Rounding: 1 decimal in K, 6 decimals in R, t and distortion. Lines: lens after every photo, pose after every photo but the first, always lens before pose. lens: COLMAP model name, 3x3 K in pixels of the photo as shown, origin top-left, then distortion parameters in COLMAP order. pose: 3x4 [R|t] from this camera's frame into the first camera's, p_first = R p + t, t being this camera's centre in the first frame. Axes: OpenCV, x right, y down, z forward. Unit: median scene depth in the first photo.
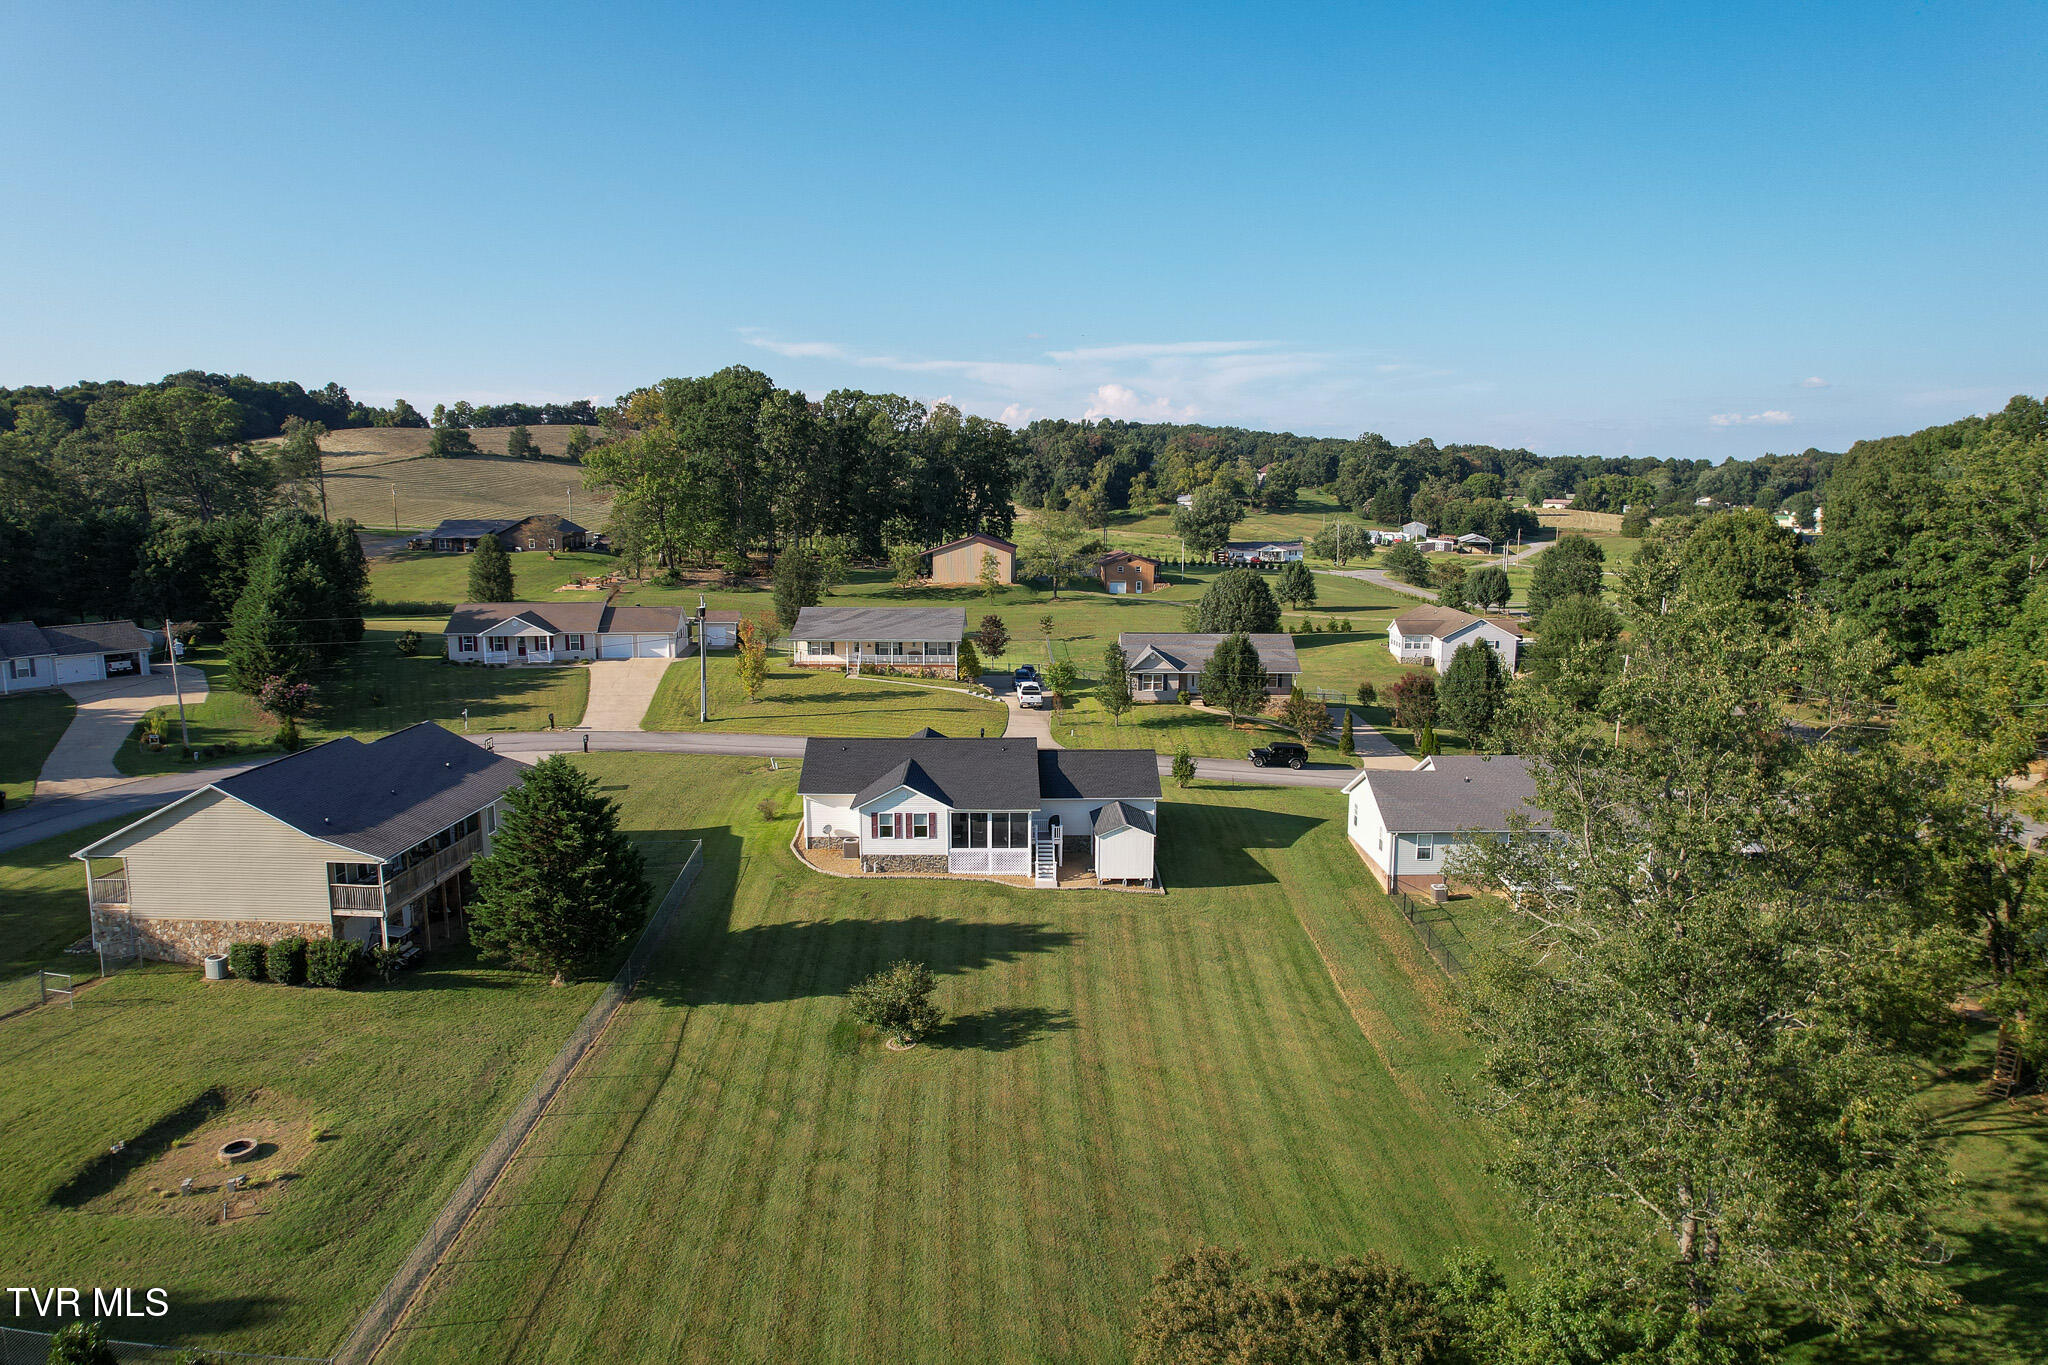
lens RADIAL K [[1307.0, 0, 1024.0], [0, 1307.0, 682.5], [0, 0, 1]] dist [-0.069686, 0.057064]
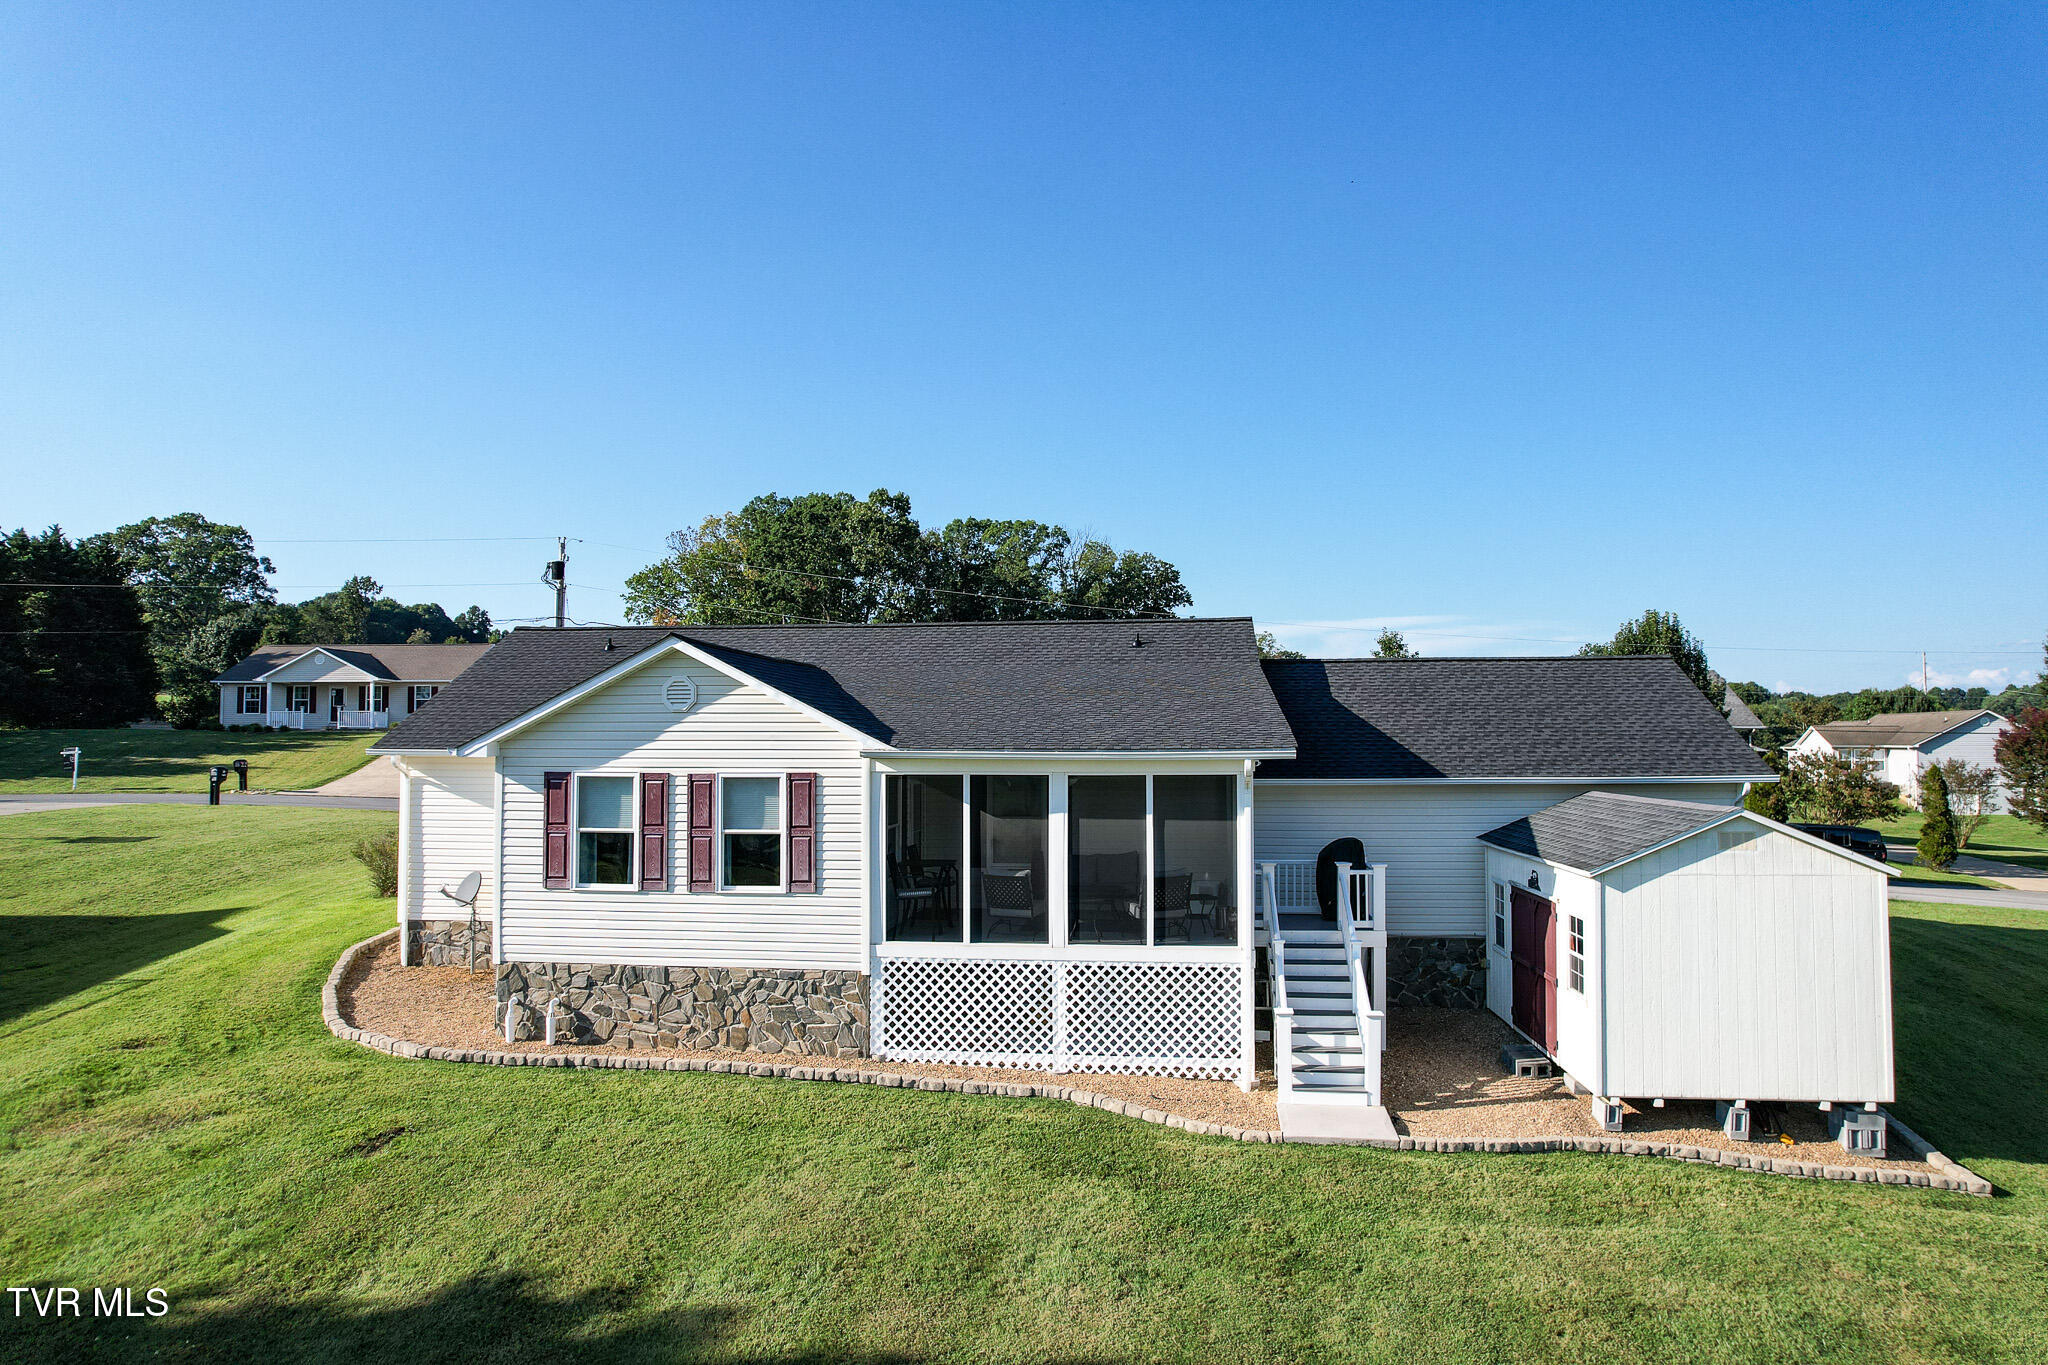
lens RADIAL K [[1307.0, 0, 1024.0], [0, 1307.0, 682.5], [0, 0, 1]] dist [-0.069686, 0.057064]
pose [[0.991543, -0.011176, -0.129299, -0.003607], [-0.015981, 0.978189, -0.207102, 0.129649], [0.128794, 0.207417, 0.969737, 0.781600]]
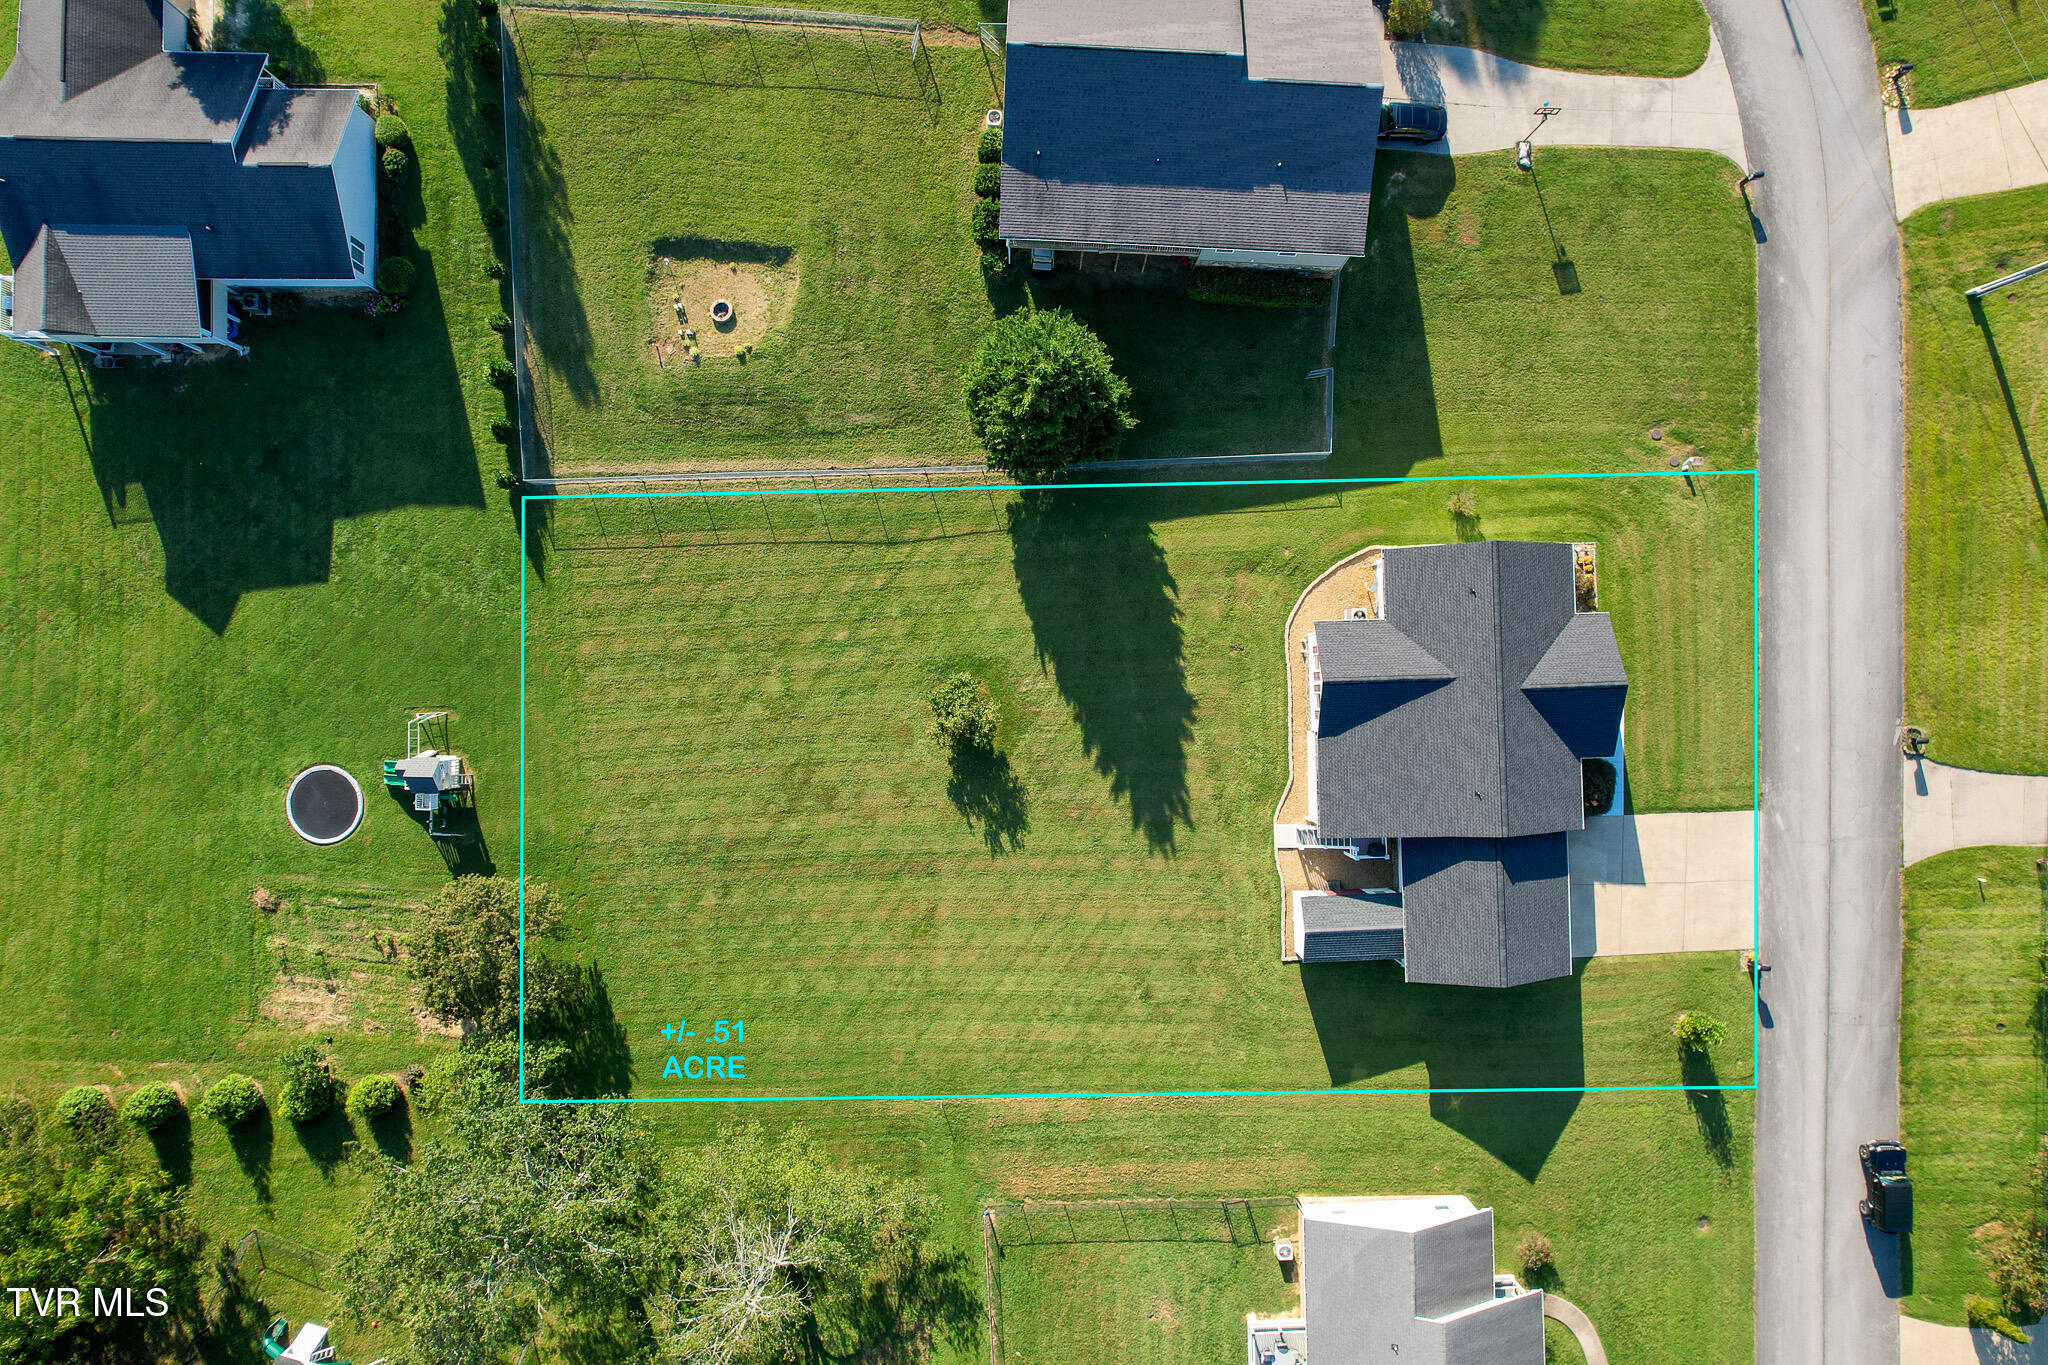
lens RADIAL K [[1307.0, 0, 1024.0], [0, 1307.0, 682.5], [0, 0, 1]] dist [-0.069686, 0.057064]
pose [[0.007491, 0.999362, -0.034927, -0.060066], [-0.172334, 0.035695, 0.984392, -0.733313], [0.985010, -0.001355, 0.172491, 0.647608]]
